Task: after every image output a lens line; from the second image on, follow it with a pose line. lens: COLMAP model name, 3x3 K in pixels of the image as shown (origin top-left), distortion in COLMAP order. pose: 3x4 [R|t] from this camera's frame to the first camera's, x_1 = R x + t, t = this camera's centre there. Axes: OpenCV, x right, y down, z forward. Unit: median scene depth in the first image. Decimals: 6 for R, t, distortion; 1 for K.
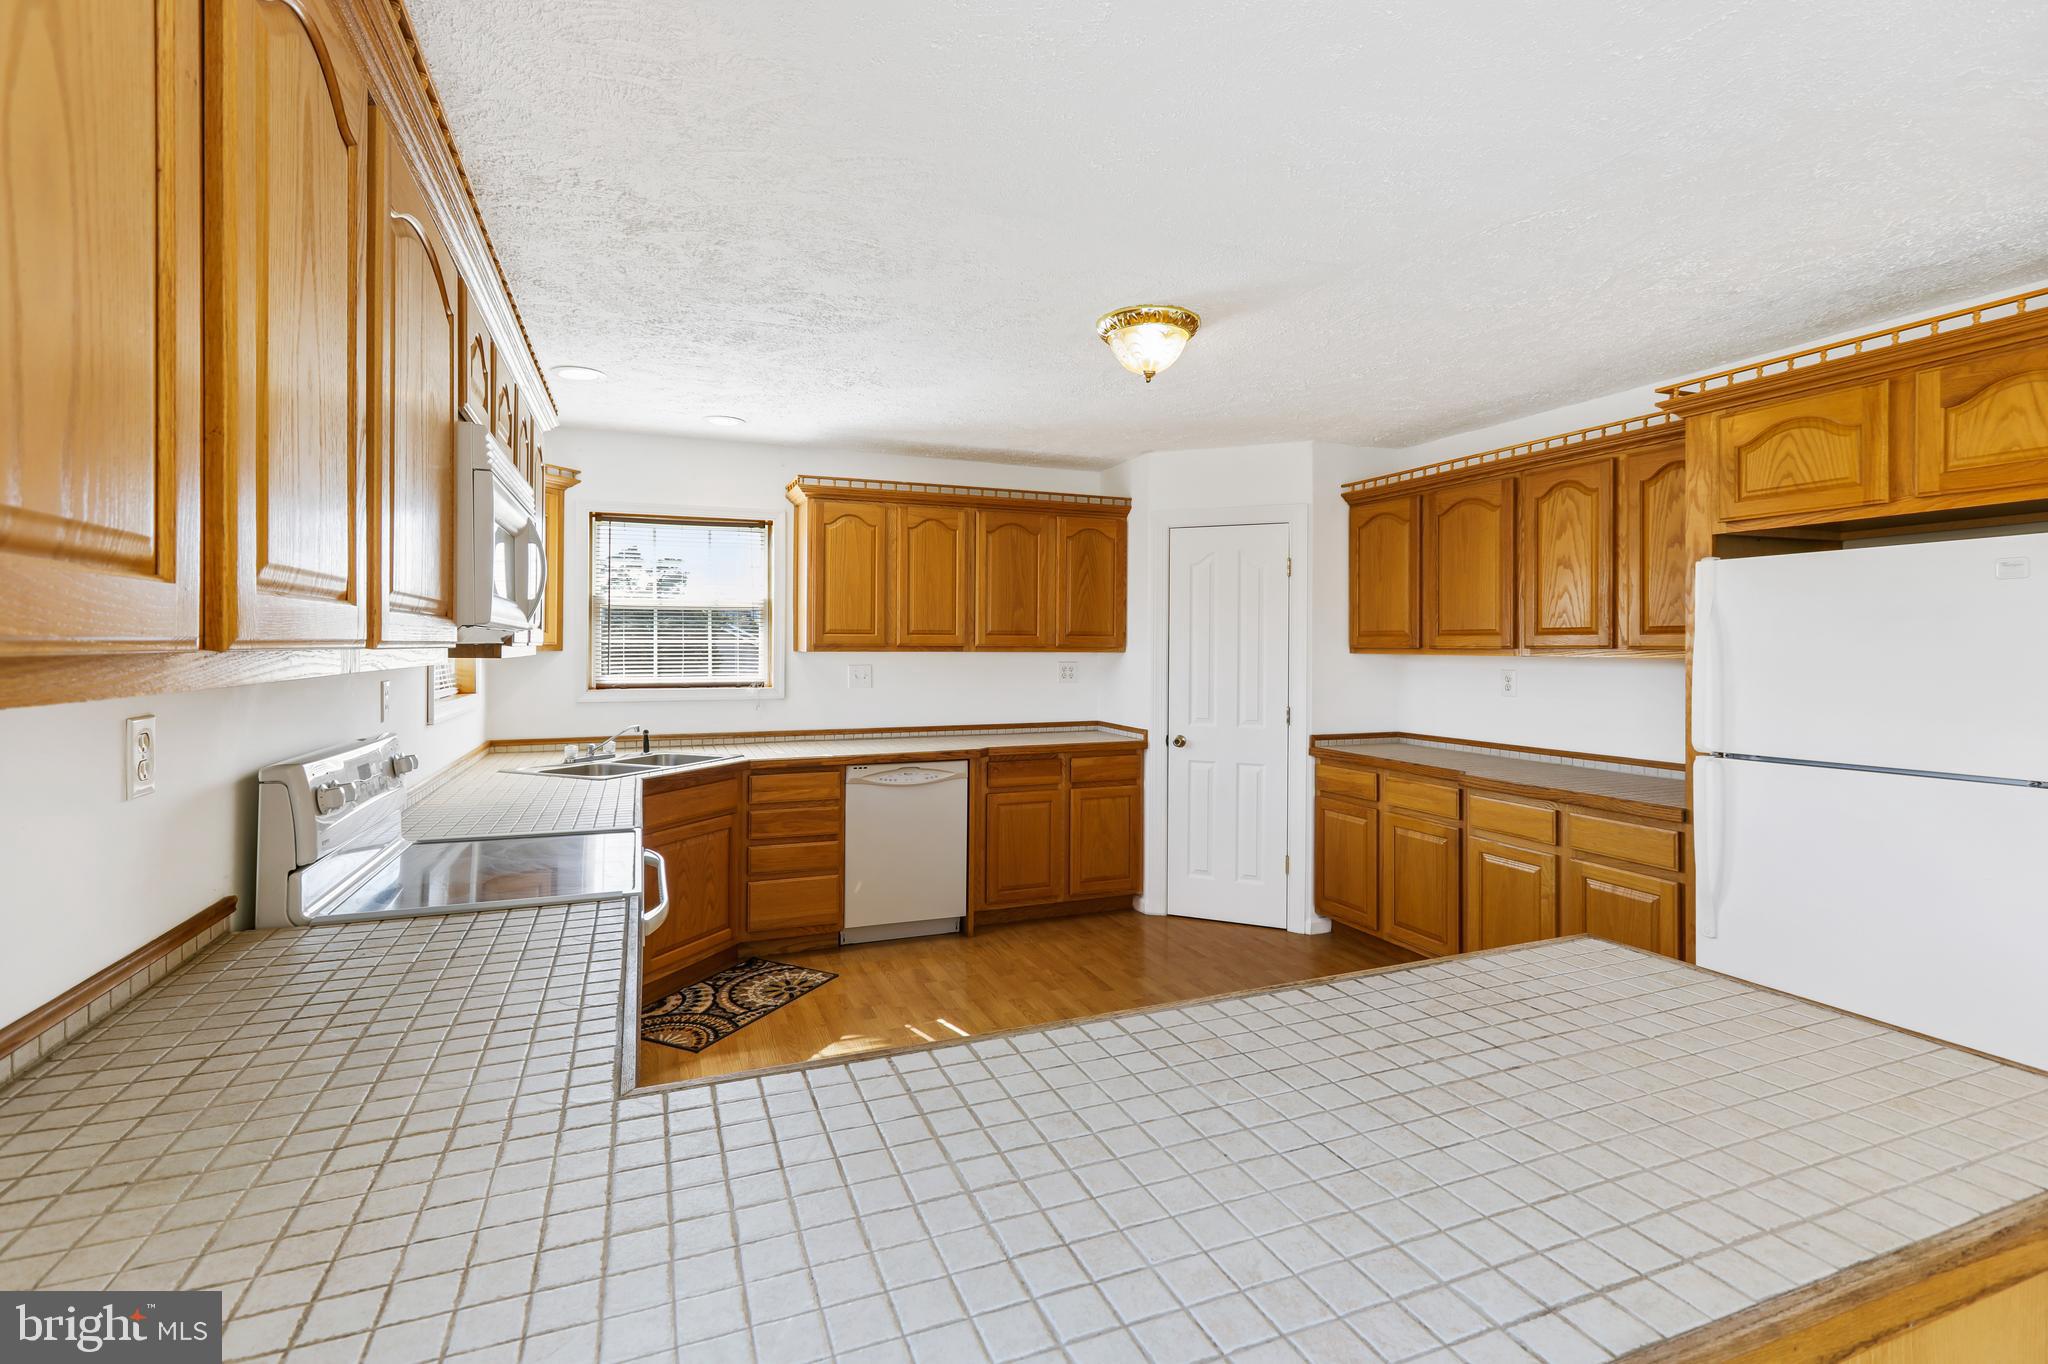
lens RADIAL K [[934.9, 0, 1022.4], [0, 934.9, 636.5], [0, 0, 1]] dist [0.001448, 0.000167]
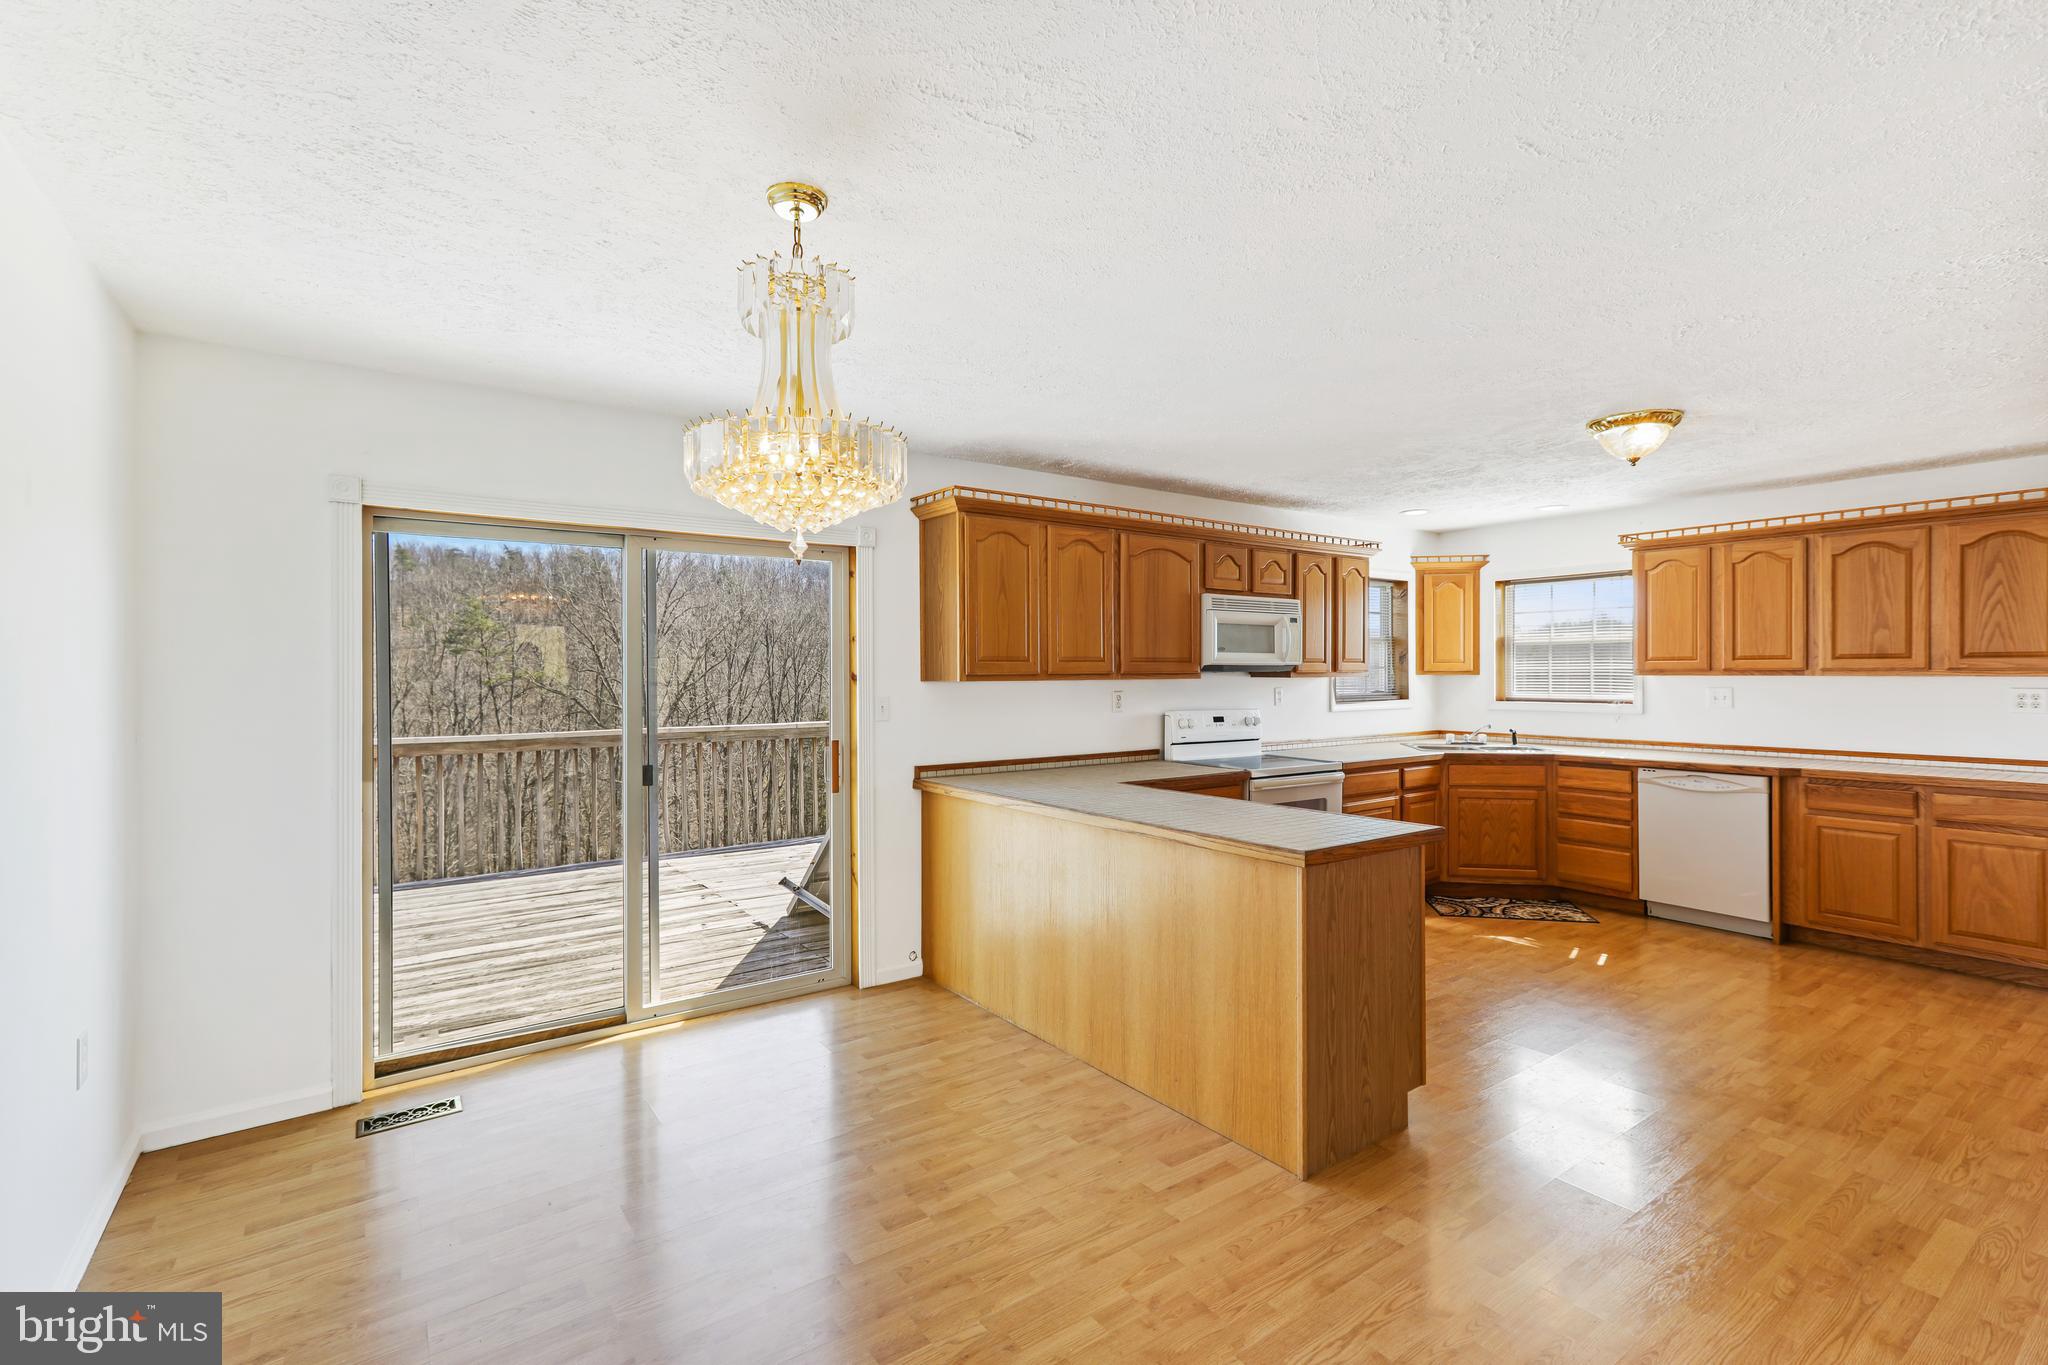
lens RADIAL K [[926.9, 0, 1028.7], [0, 926.9, 674.5], [0, 0, 1]] dist [0.002158, 0.000214]
pose [[0.240204, 0.000208, -0.970722, 0.806270], [0.015725, 0.999868, 0.004105, -0.002809], [0.970595, -0.016251, 0.240169, -0.078447]]
